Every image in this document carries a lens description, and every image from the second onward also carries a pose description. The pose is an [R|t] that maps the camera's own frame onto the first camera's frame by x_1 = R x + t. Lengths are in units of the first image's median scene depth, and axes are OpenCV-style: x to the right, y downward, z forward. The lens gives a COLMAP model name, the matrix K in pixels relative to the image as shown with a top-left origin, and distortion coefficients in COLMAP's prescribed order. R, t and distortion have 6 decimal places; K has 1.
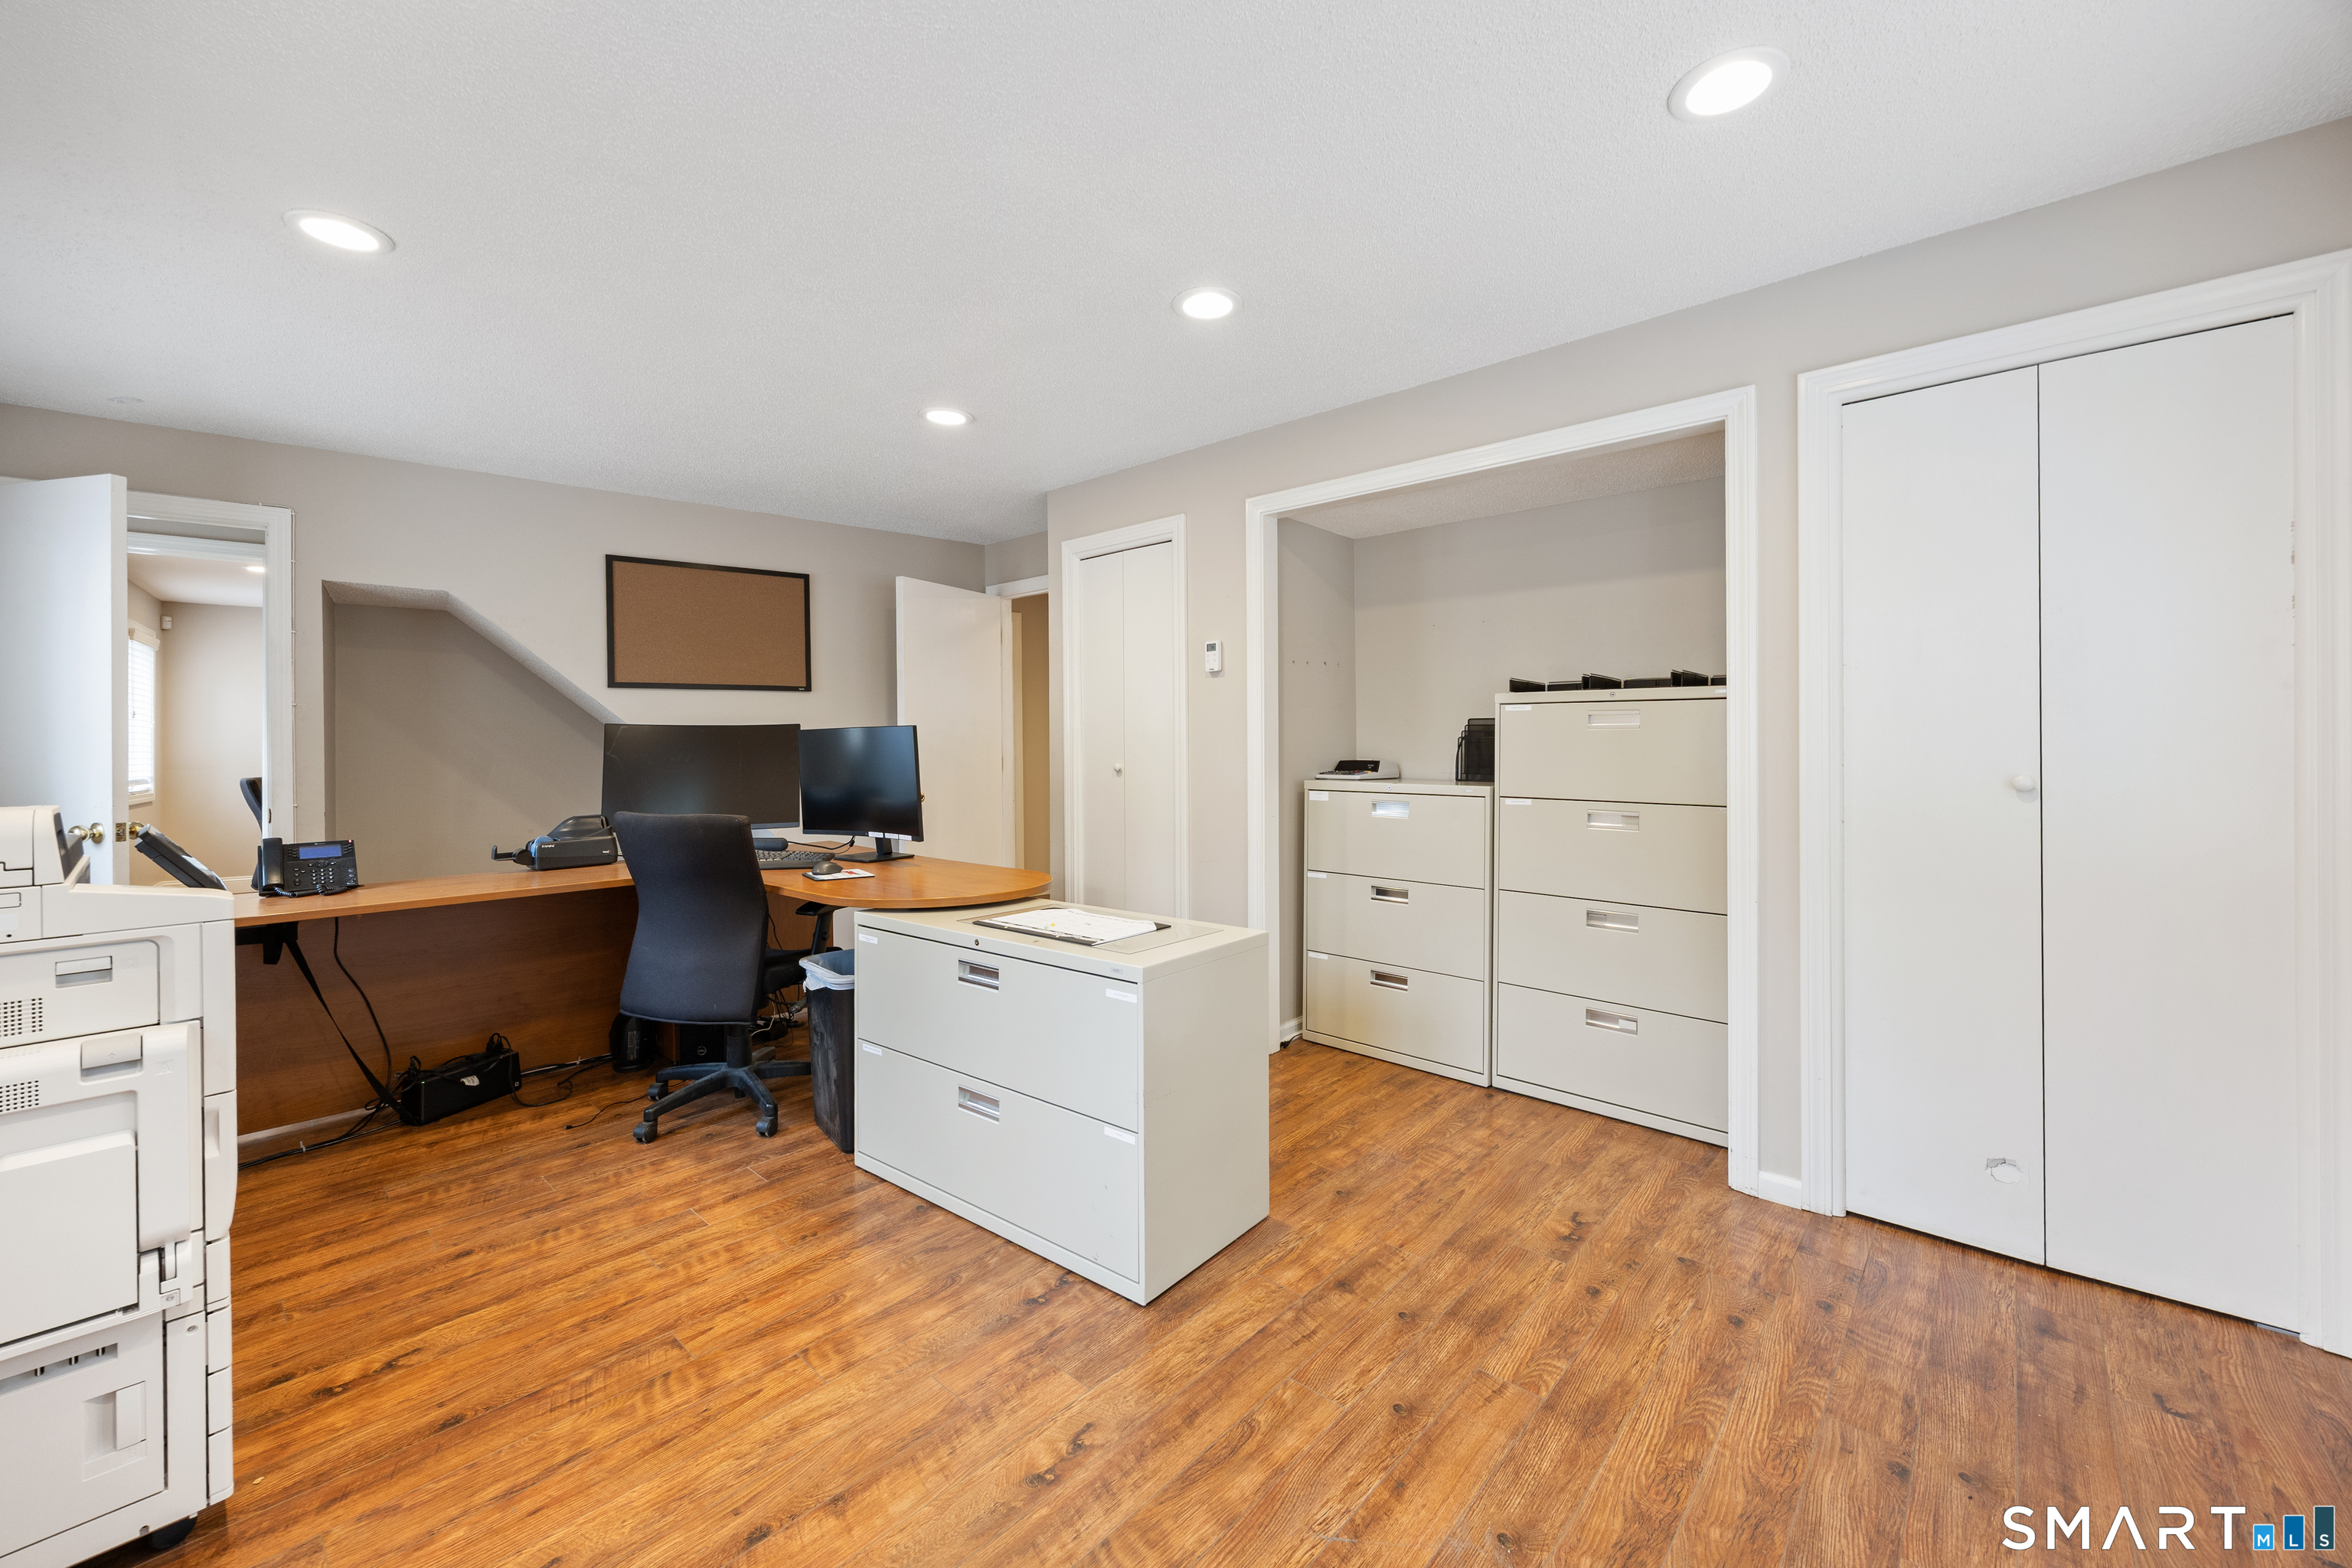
lens RADIAL K [[919.8, 0, 1136.6], [0, 919.8, 739.0], [0, 0, 1]] dist [-0.001499, 0.000254]
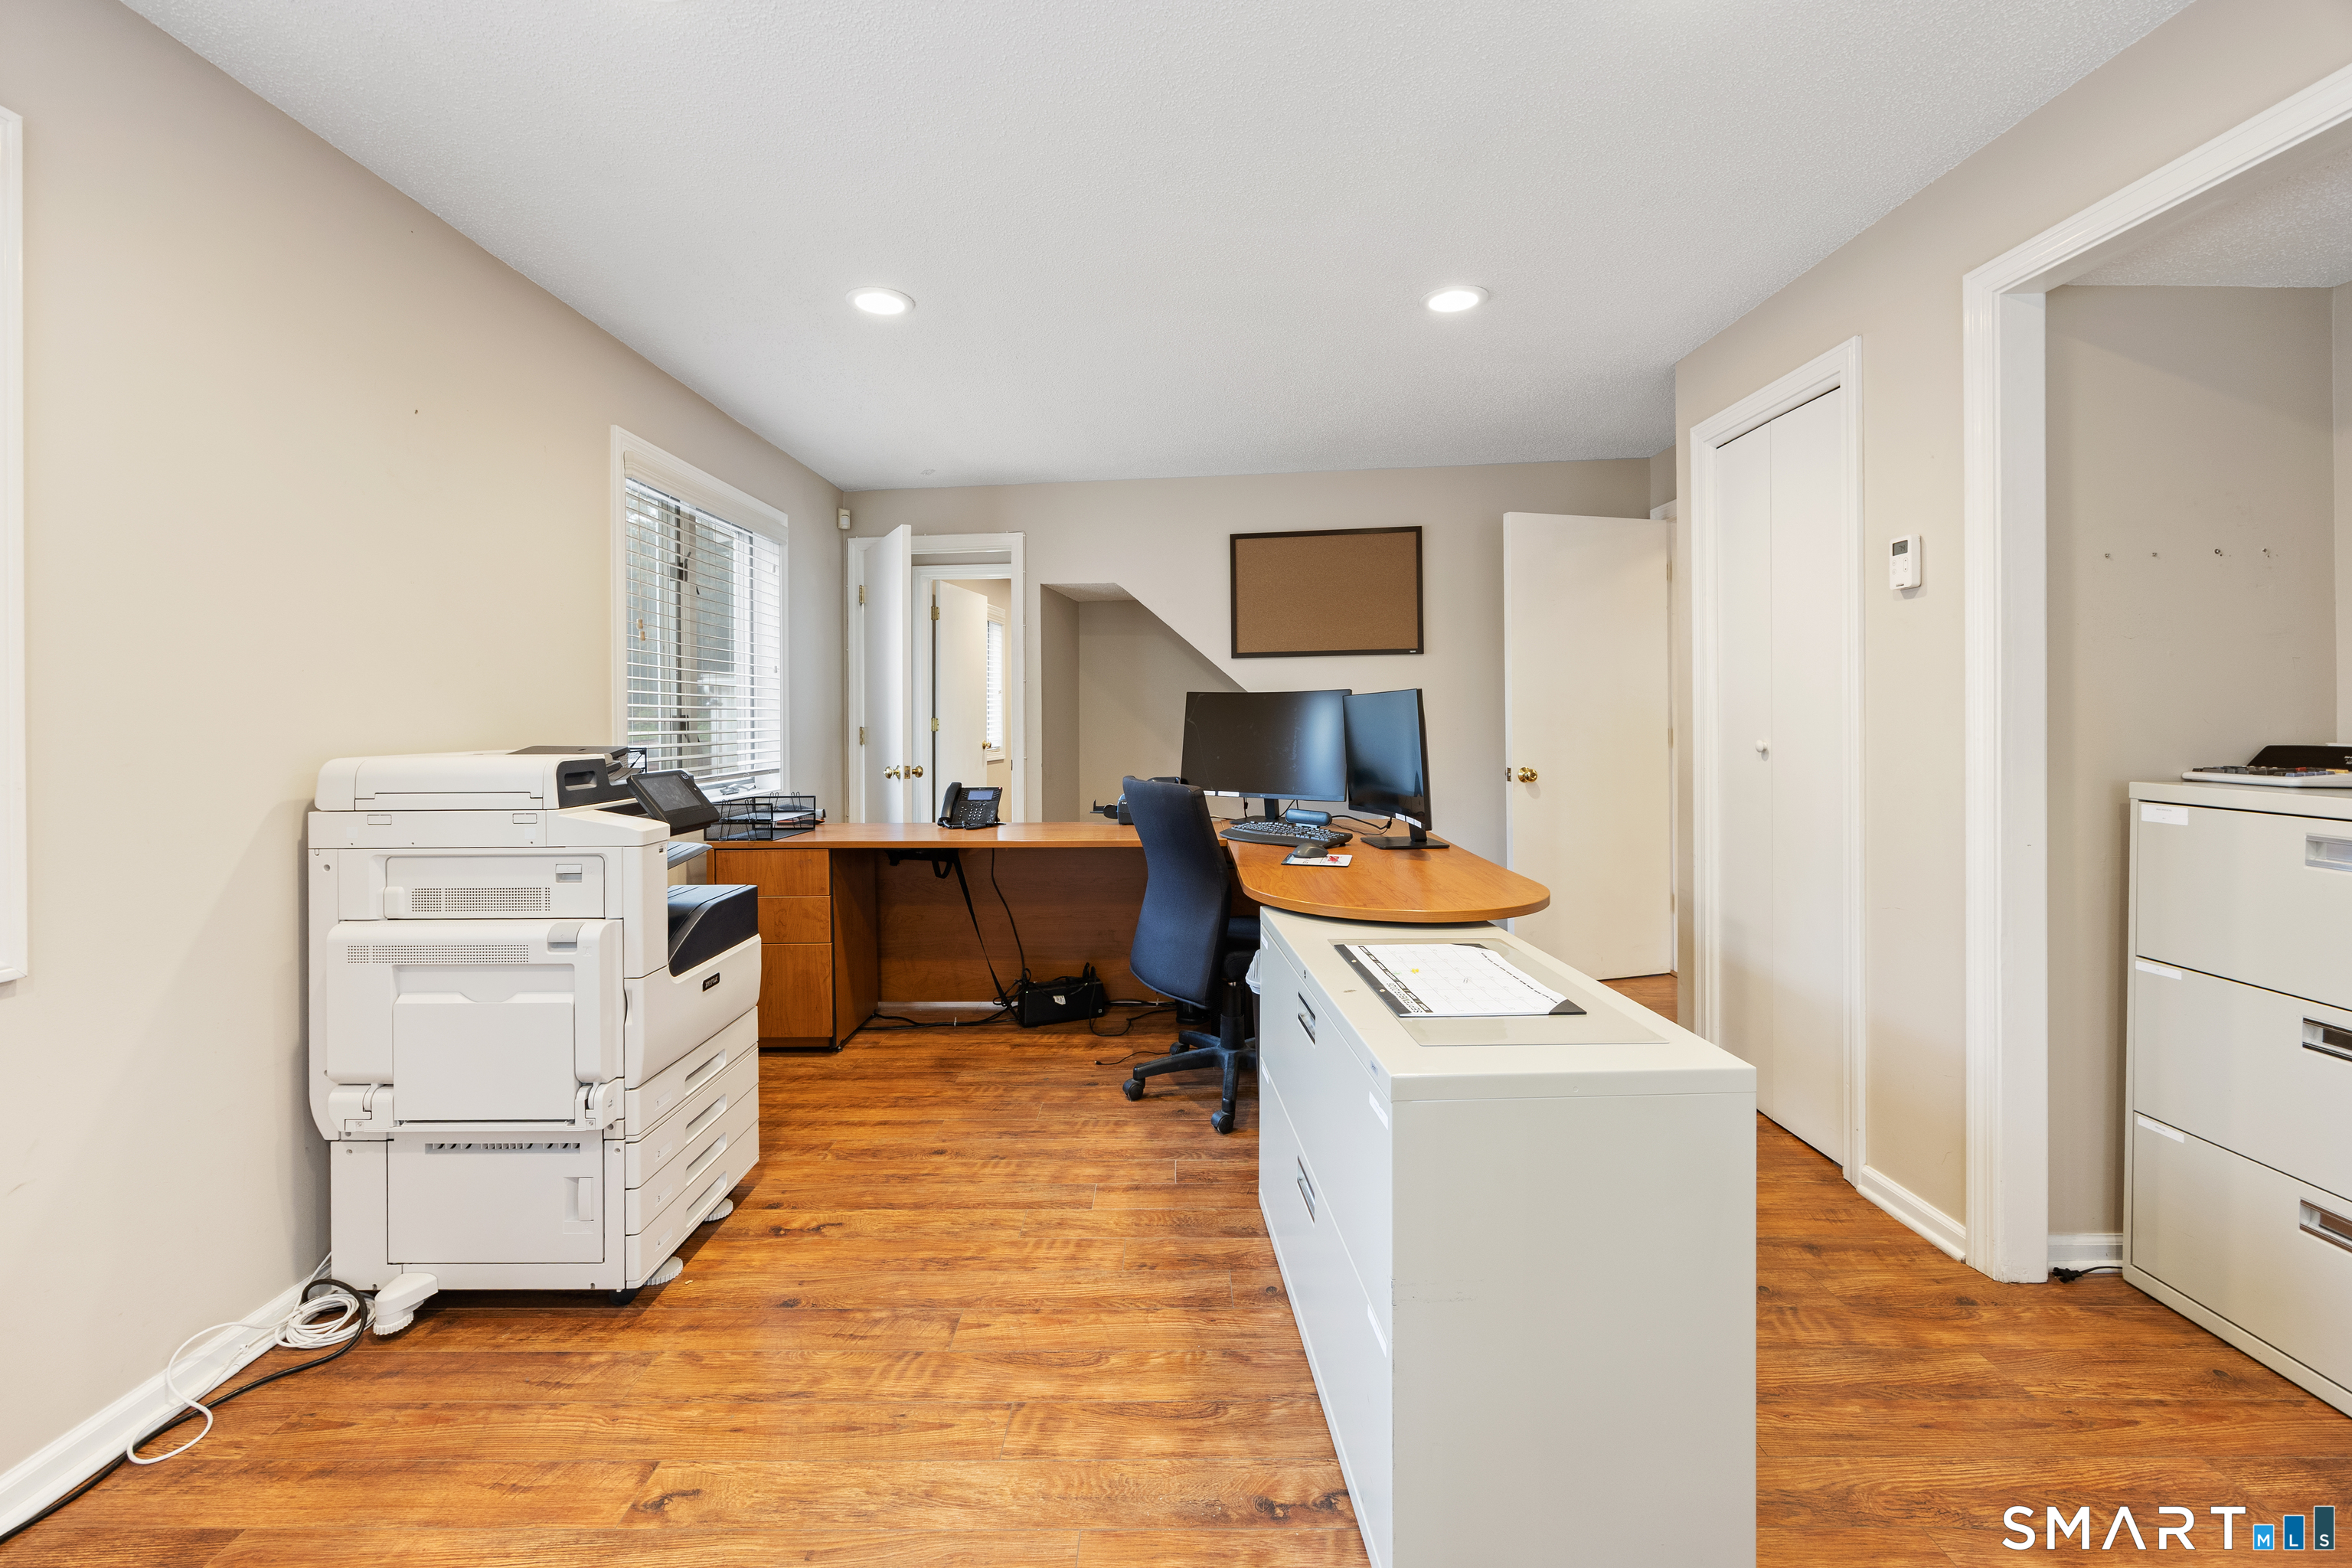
lens RADIAL K [[919.8, 0, 1165.4], [0, 919.8, 714.2], [0, 0, 1]] dist [-0.001499, 0.000254]
pose [[0.688126, 0.002461, -0.725587, 0.247937], [0.004026, 0.999966, 0.007209, 0.001342], [0.725580, -0.007882, 0.688093, 0.339173]]
